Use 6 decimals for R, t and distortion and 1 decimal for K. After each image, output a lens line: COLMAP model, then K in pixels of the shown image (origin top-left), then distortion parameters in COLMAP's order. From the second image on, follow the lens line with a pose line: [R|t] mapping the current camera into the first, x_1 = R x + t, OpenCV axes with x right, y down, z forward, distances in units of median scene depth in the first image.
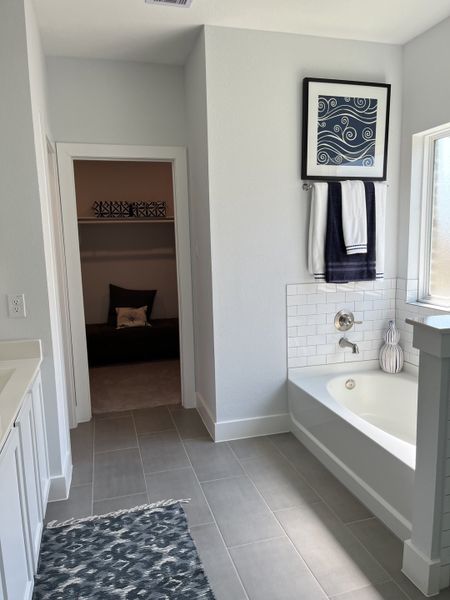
lens RADIAL K [[449.6, 0, 225.0], [0, 449.6, 300.0], [0, 0, 1]] dist [0.052115, -0.002144]
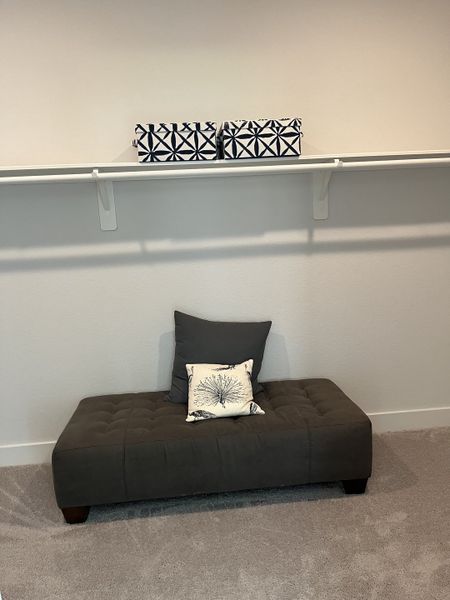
lens RADIAL K [[449.6, 0, 225.0], [0, 449.6, 300.0], [0, 0, 1]] dist [0.052115, -0.002144]
pose [[0.982592, 0.009894, -0.185512, -0.122574], [-0.003359, 0.999364, 0.035511, -0.066187], [0.185746, -0.034269, 0.982000, 0.575477]]
